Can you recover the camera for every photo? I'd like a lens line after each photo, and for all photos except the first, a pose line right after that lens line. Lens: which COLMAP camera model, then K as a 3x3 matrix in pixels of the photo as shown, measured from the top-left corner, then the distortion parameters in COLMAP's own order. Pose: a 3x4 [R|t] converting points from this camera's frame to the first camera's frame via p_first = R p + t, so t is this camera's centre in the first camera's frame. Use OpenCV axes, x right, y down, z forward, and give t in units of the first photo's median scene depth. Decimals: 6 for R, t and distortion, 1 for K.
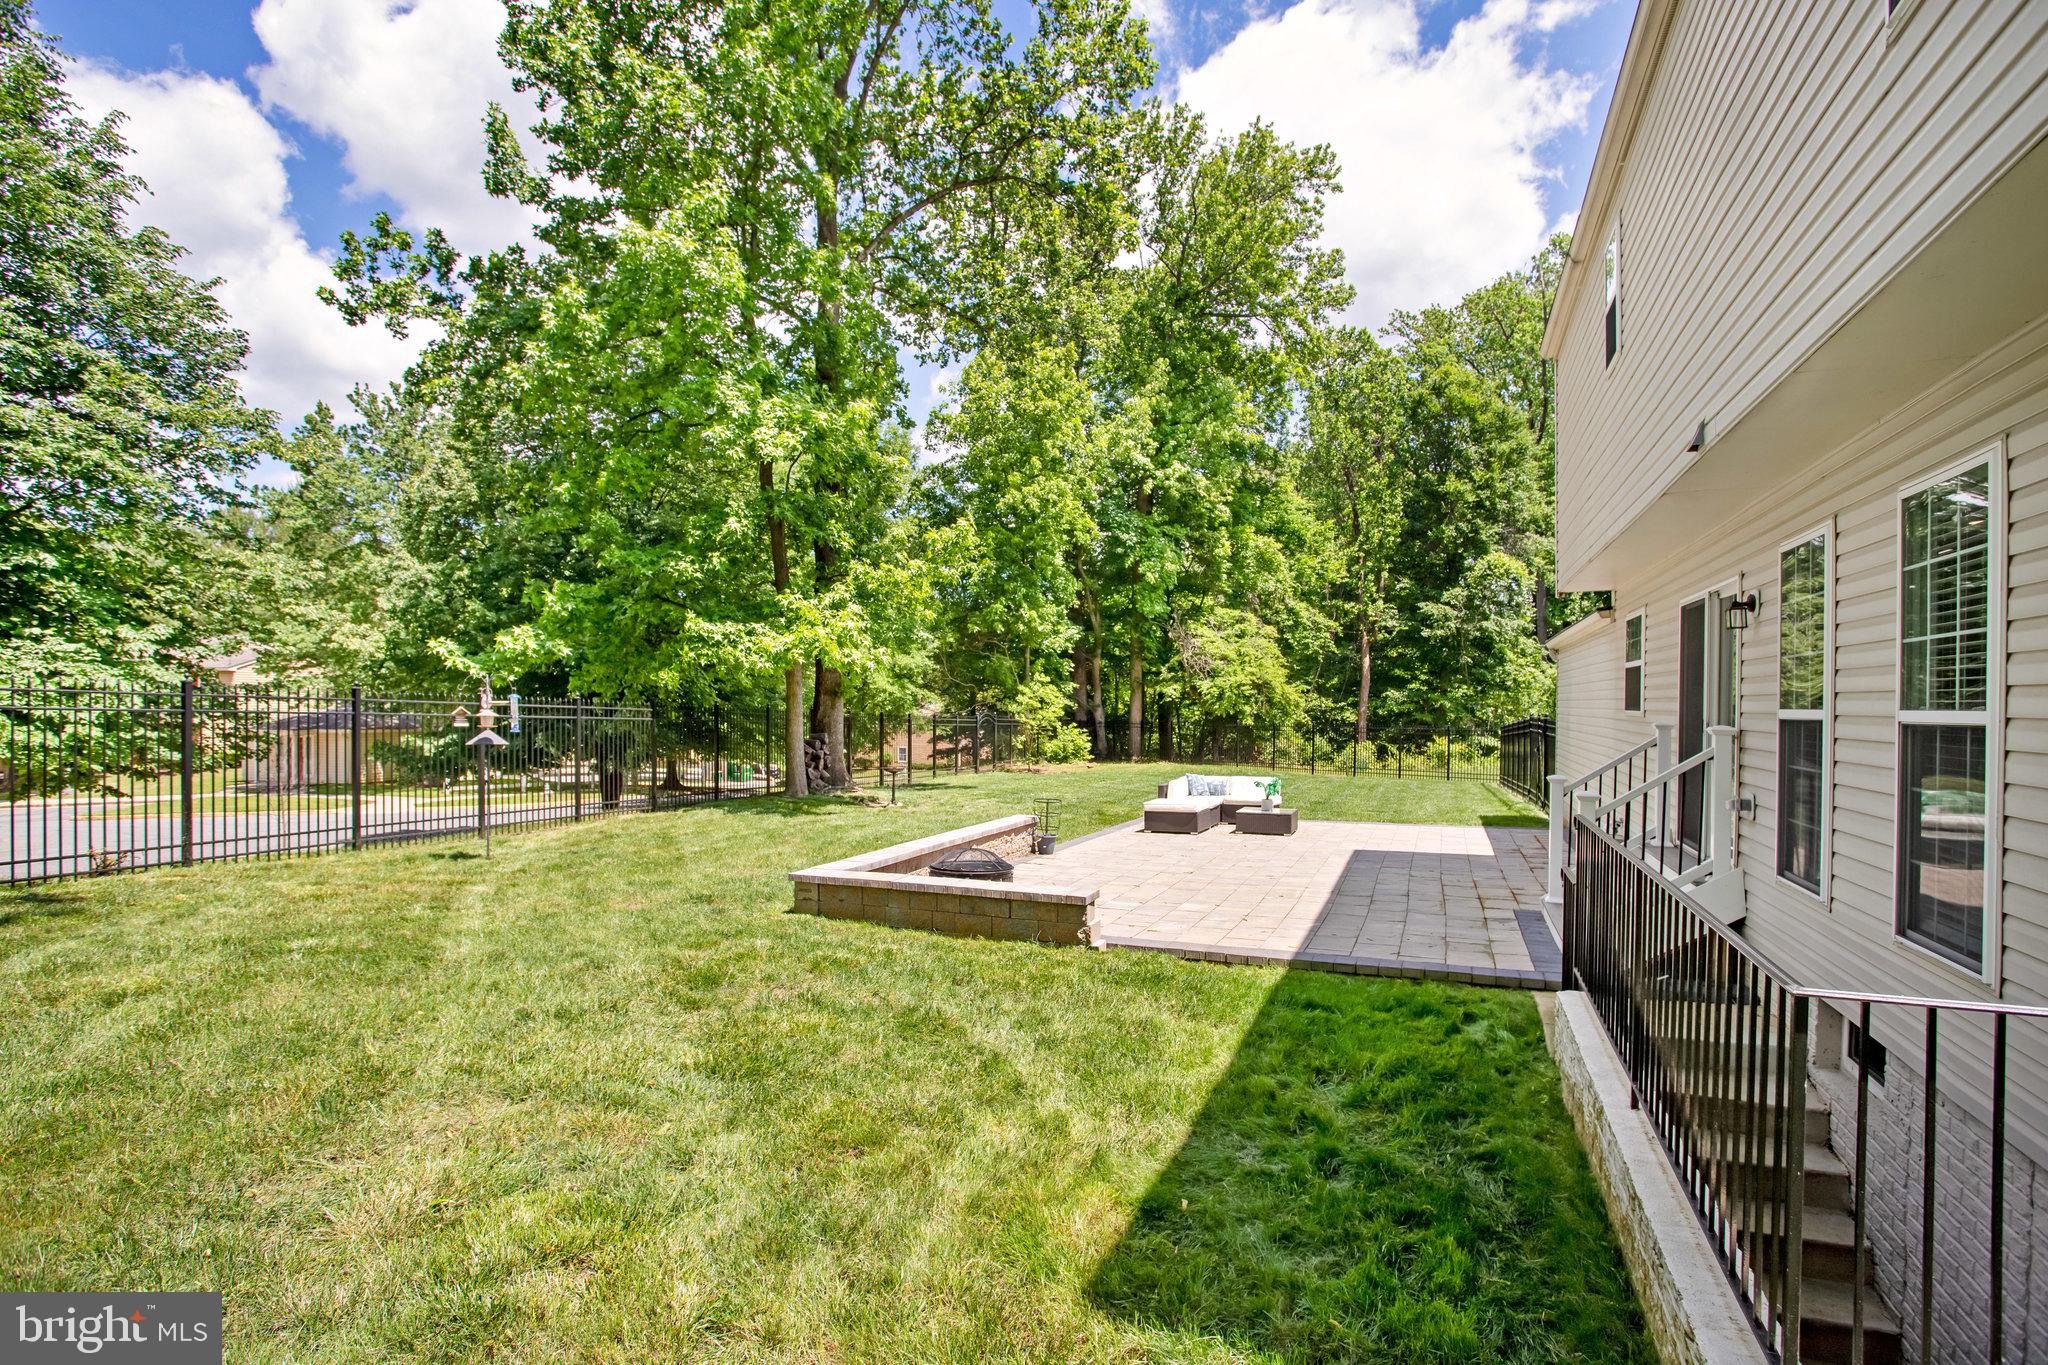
lens RADIAL K [[1101.0, 0, 1031.1], [0, 1101.0, 716.7], [0, 0, 1]] dist [-0.002434, -0.000285]
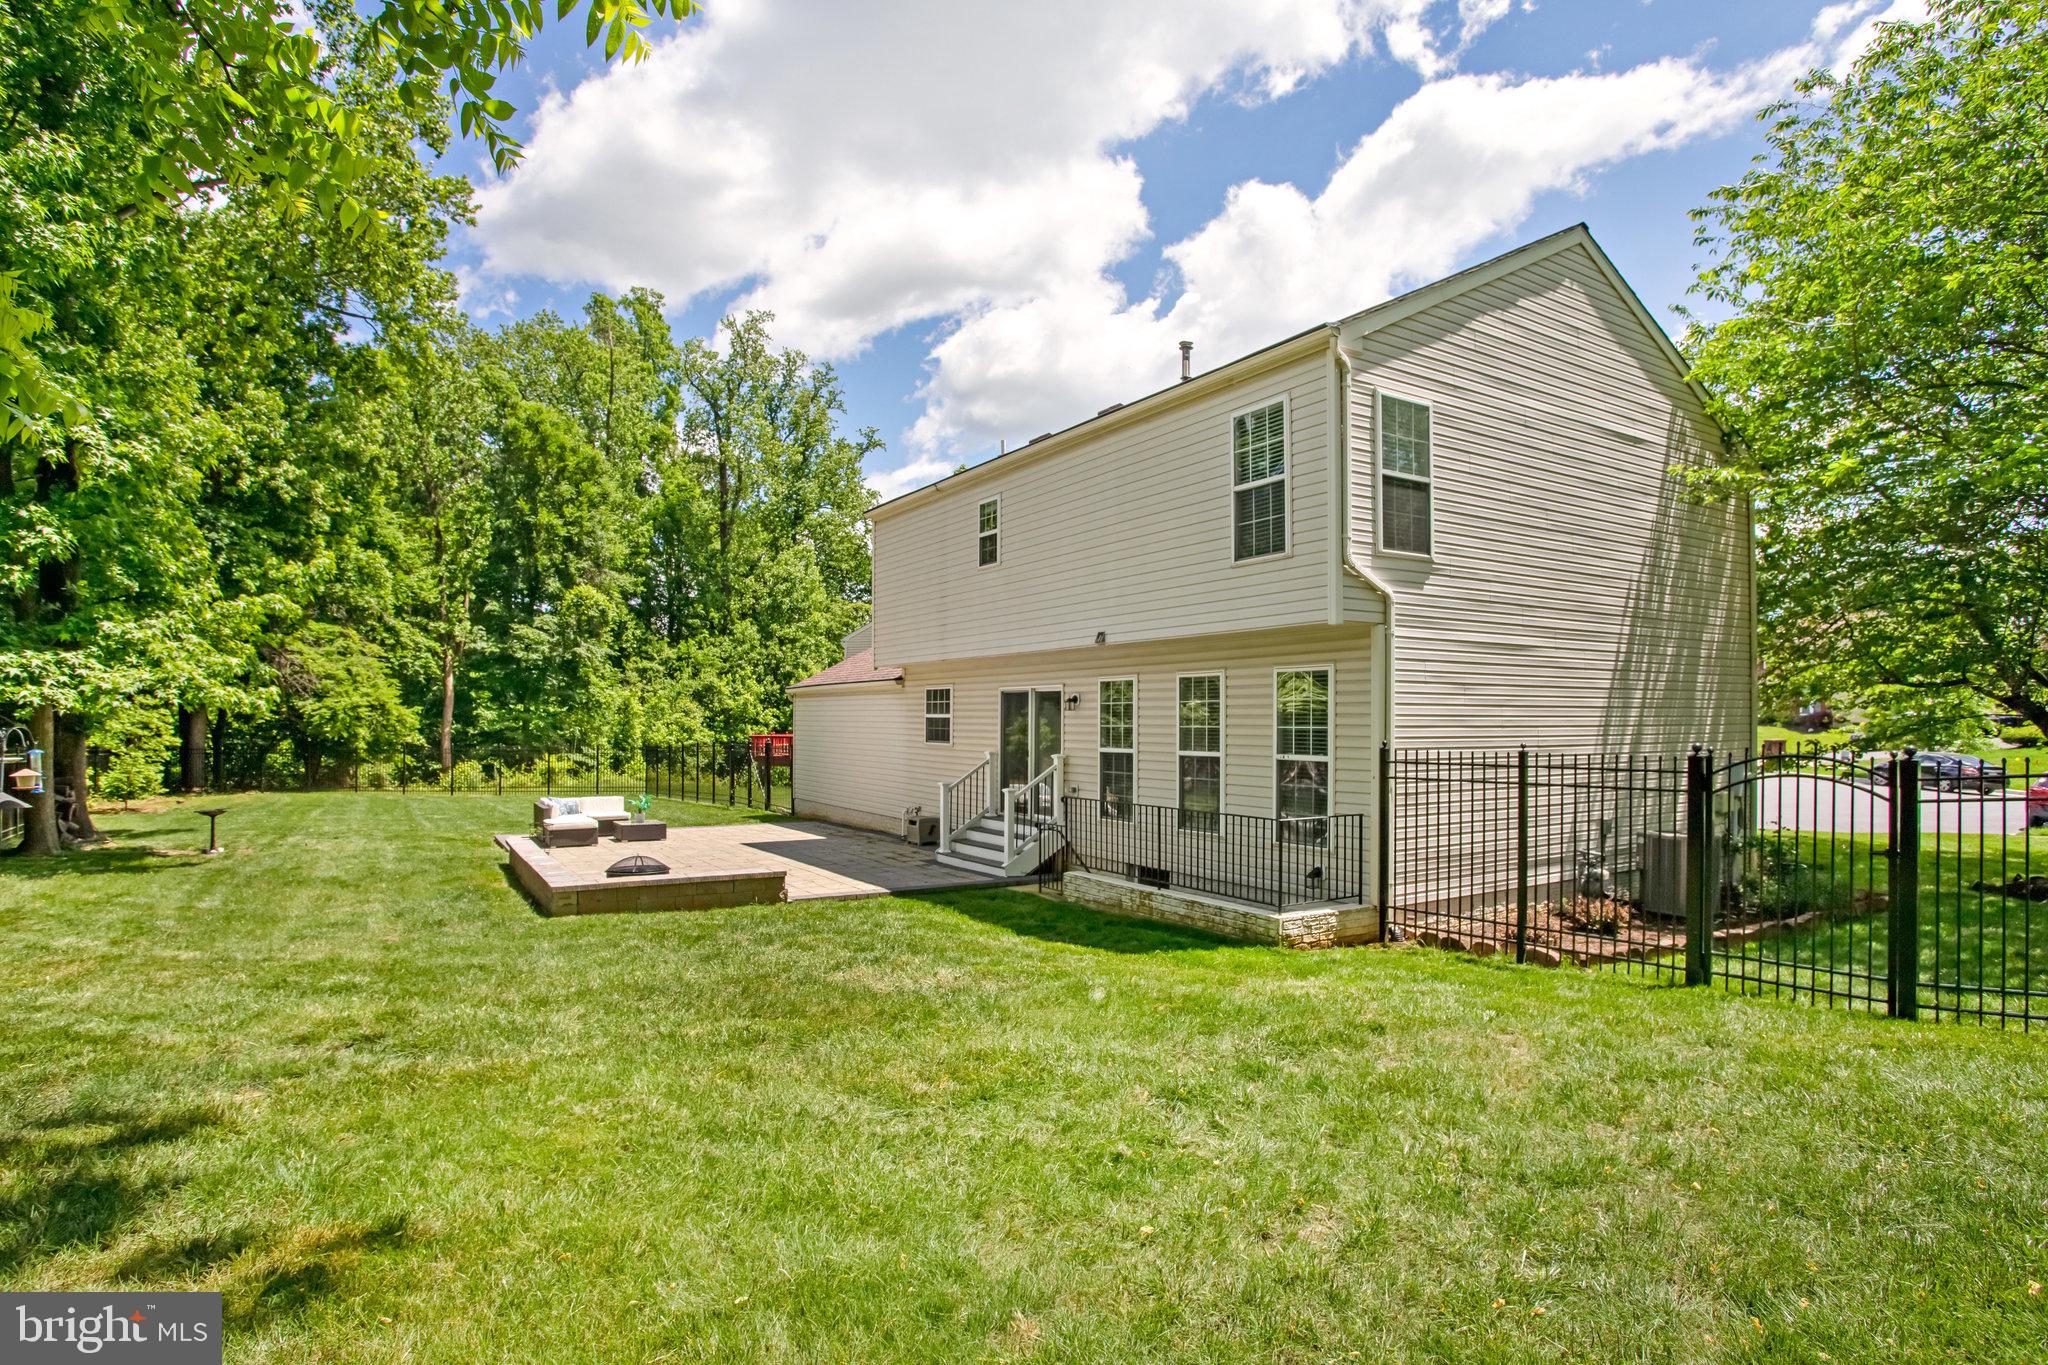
lens RADIAL K [[1101.0, 0, 1031.1], [0, 1101.0, 716.7], [0, 0, 1]] dist [-0.002434, -0.000285]
pose [[0.643943, -0.001215, 0.765072, -0.139263], [0.010086, 0.999925, -0.006901, -0.006732], [-0.765007, 0.012160, 0.643907, -0.045864]]
